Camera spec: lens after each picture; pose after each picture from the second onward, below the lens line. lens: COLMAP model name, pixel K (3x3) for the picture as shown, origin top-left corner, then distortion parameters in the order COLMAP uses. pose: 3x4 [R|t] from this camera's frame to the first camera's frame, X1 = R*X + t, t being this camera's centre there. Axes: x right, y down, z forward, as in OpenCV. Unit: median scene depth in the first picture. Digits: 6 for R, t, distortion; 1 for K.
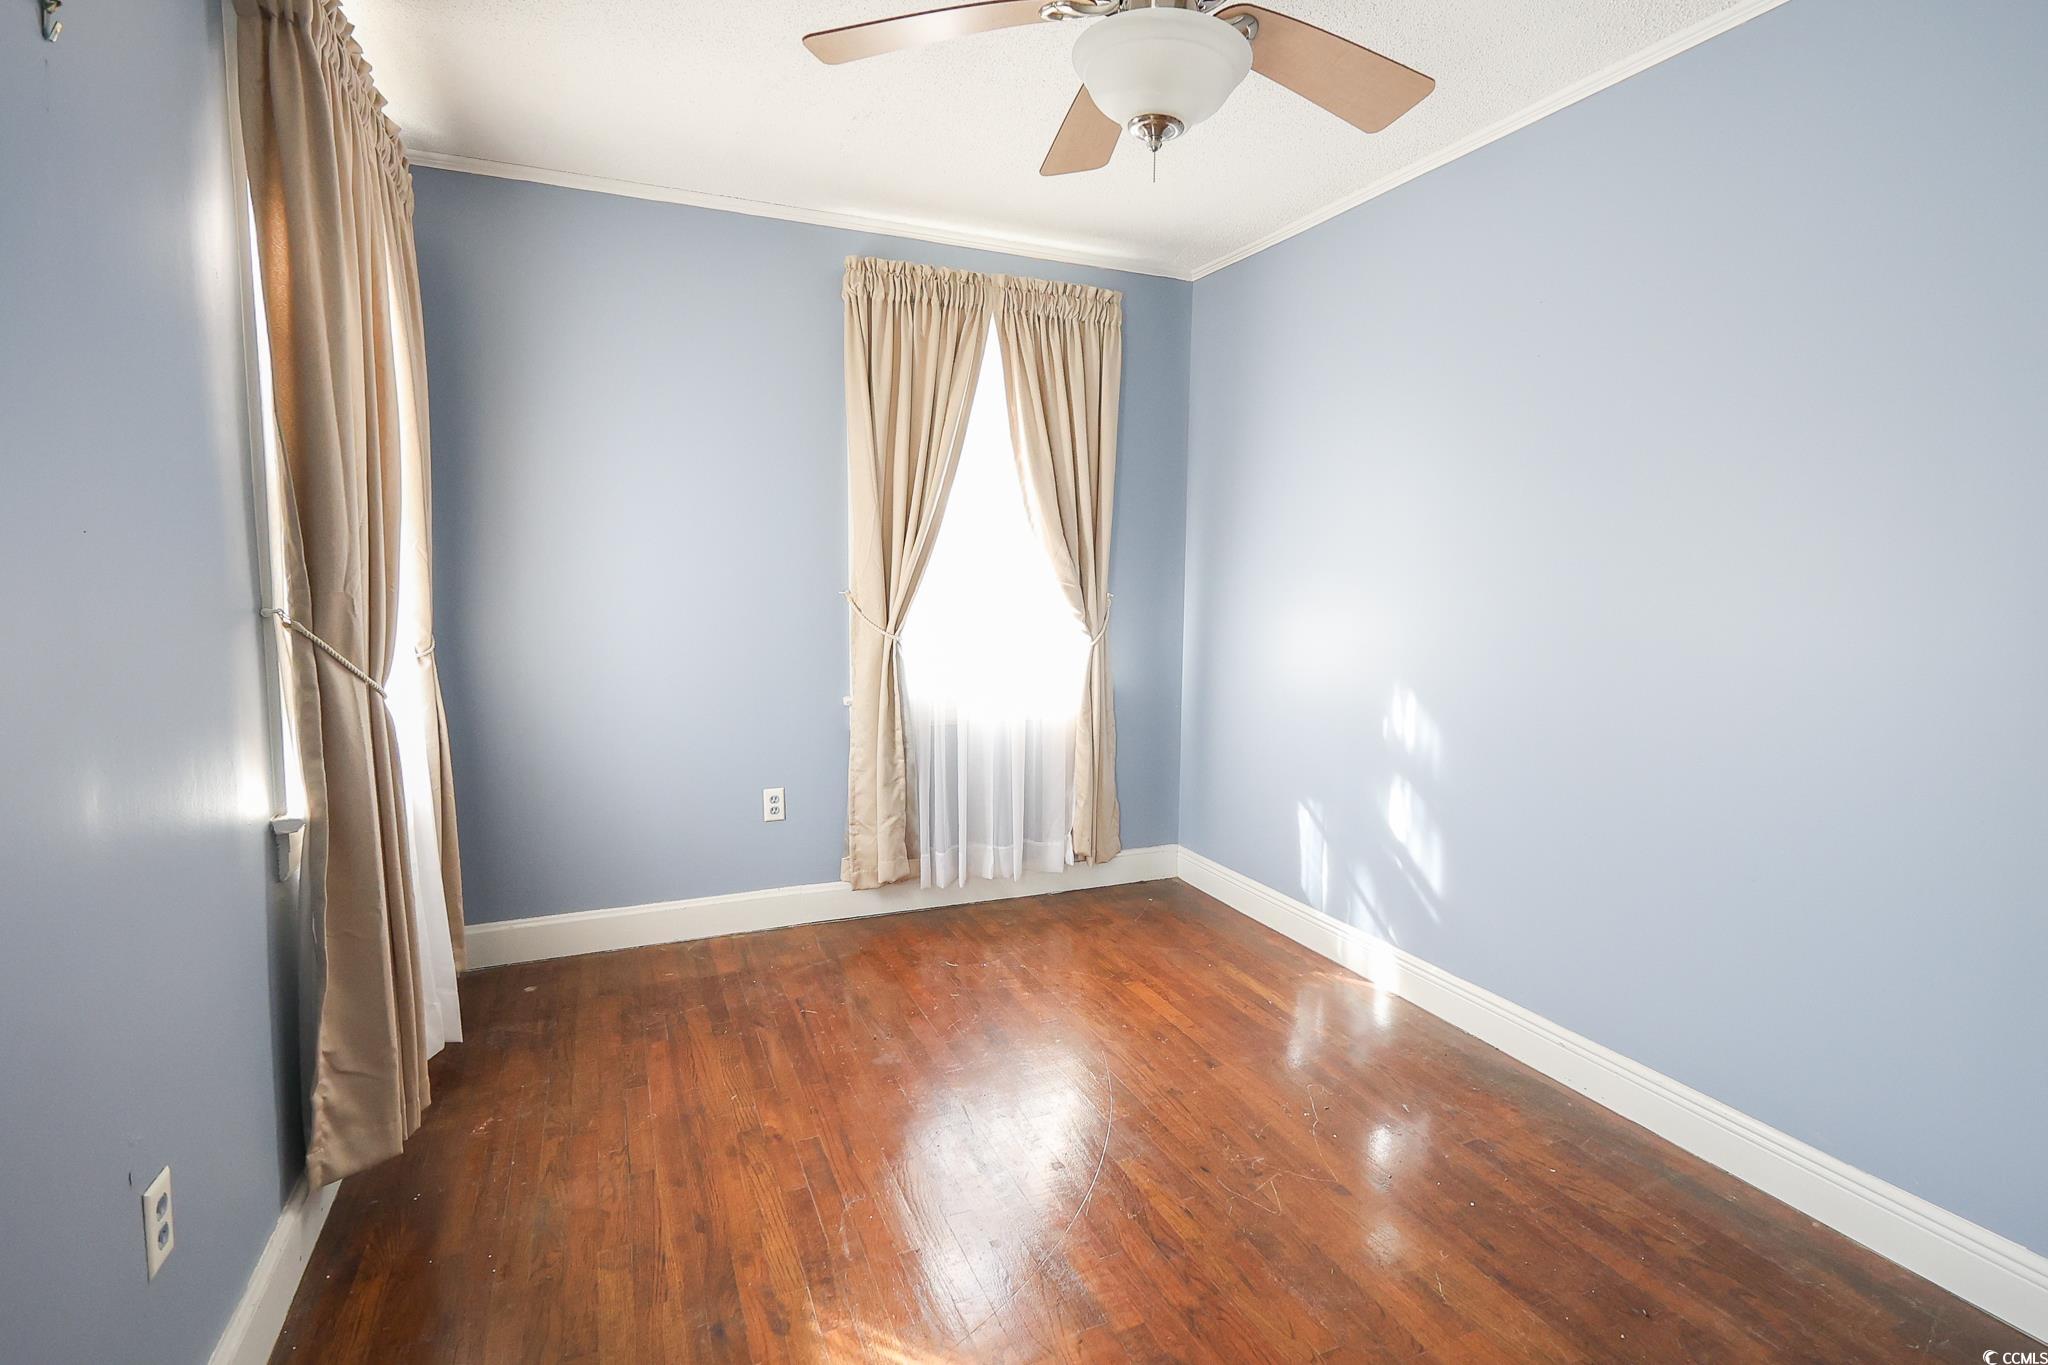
lens RADIAL K [[970.7, 0, 1044.1], [0, 970.7, 690.4], [0, 0, 1]] dist [-0.000547, 0.000686]
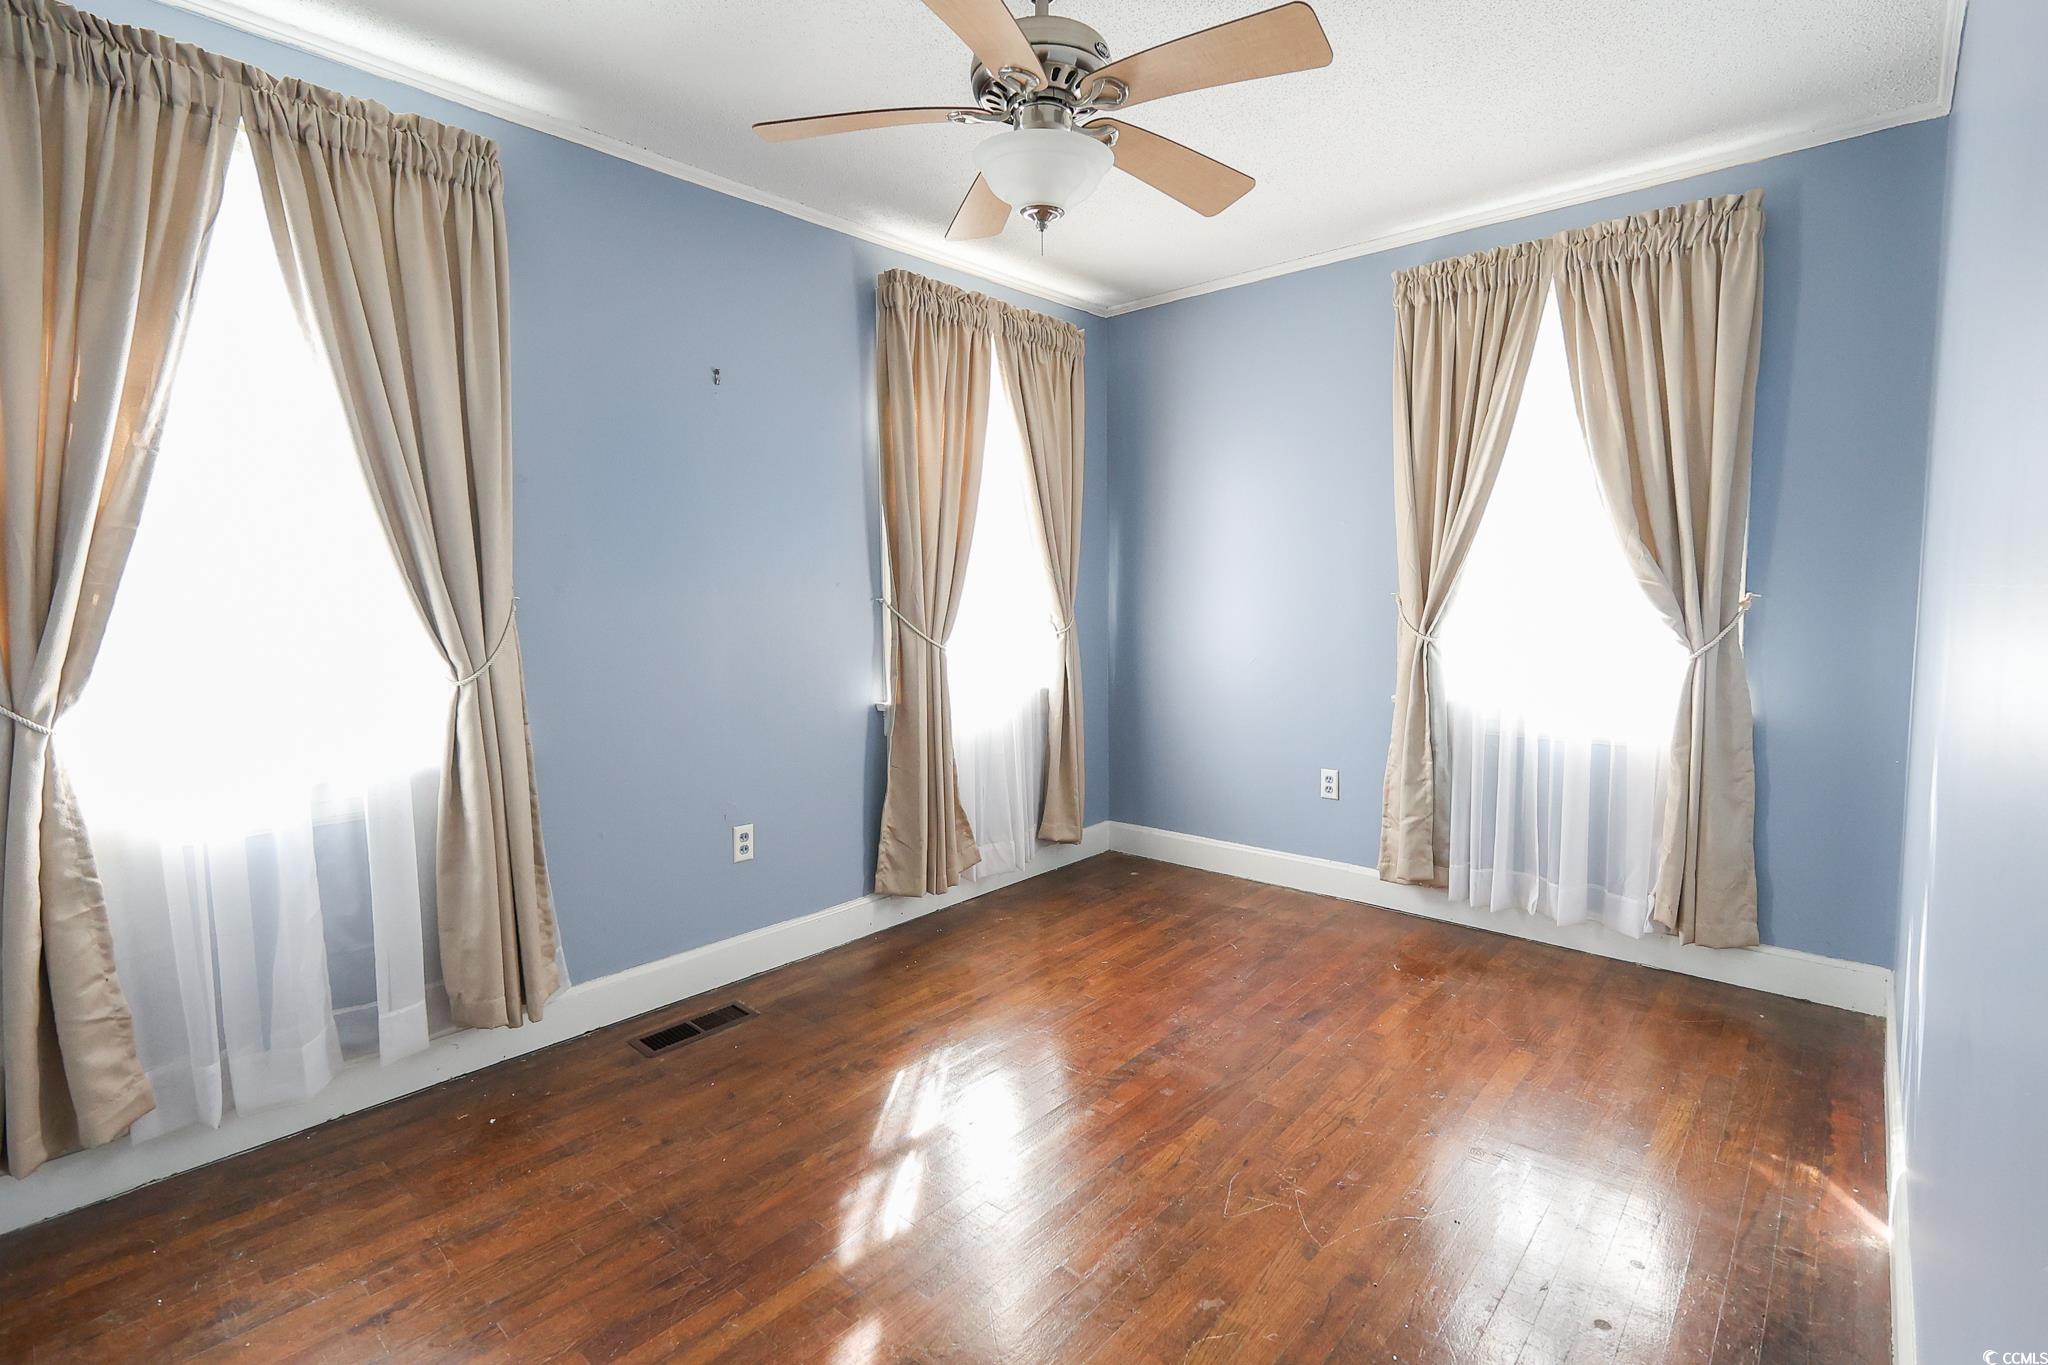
lens RADIAL K [[970.7, 0, 1044.1], [0, 970.7, 690.4], [0, 0, 1]] dist [-0.000547, 0.000686]
pose [[0.419879, 0.081524, -0.903911, 0.580423], [-0.094544, 0.994468, 0.045775, -0.009048], [0.902642, 0.066239, 0.425264, 0.222179]]
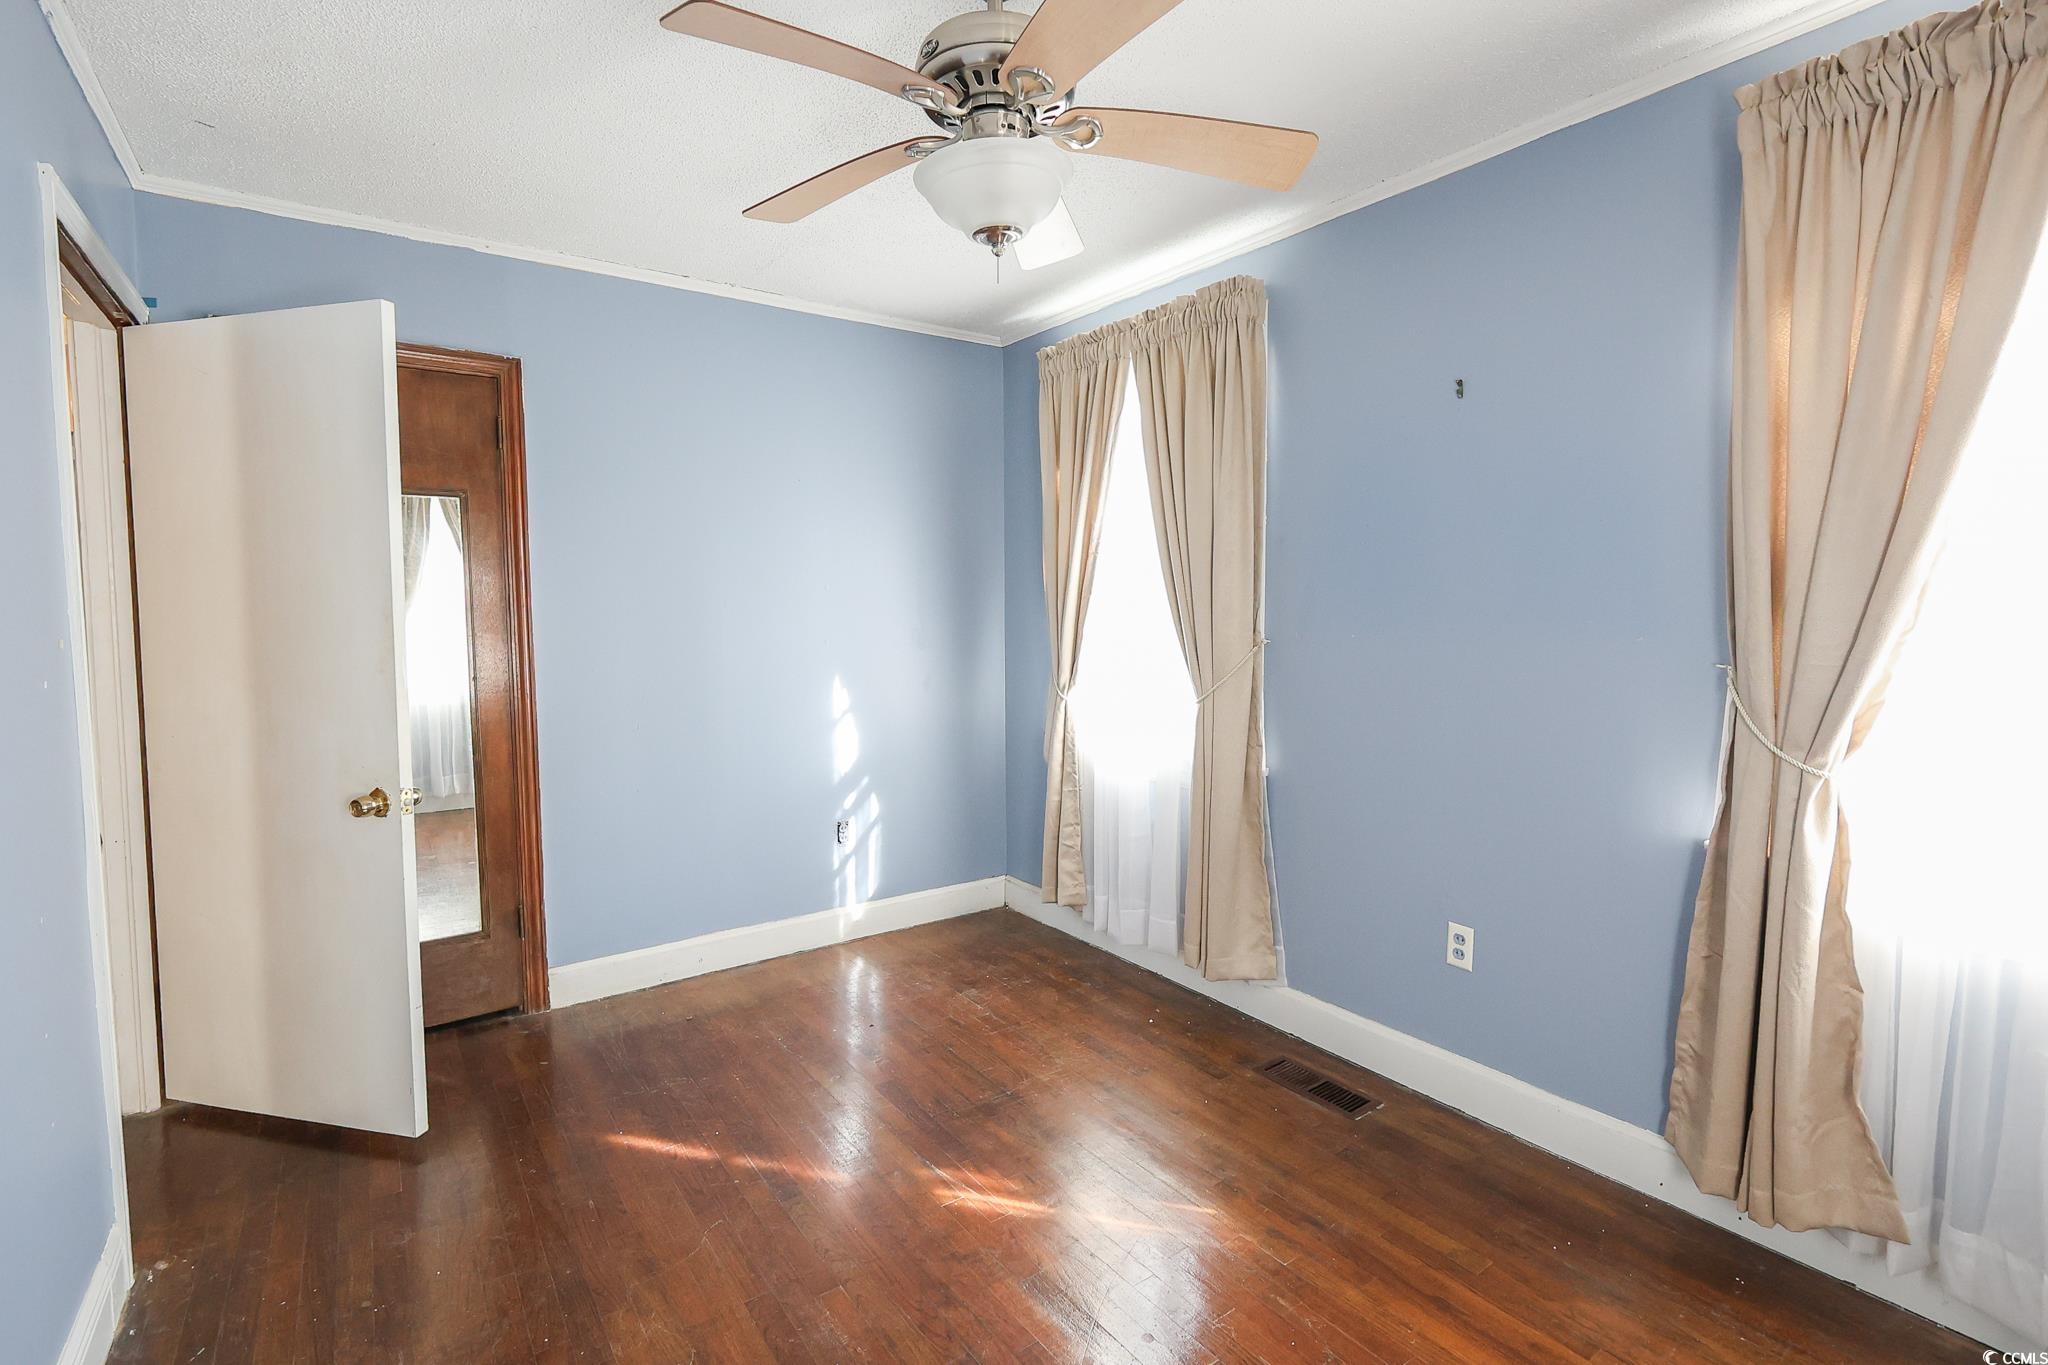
lens RADIAL K [[956.3, 0, 1028.9], [0, 956.3, 665.9], [0, 0, 1]] dist [-0.004260, 0.001000]
pose [[-0.980944, 0.019868, -0.193274, 0.126463], [-0.016852, 0.982309, 0.186510, -0.140553], [0.193560, 0.186212, -0.963255, 0.954431]]
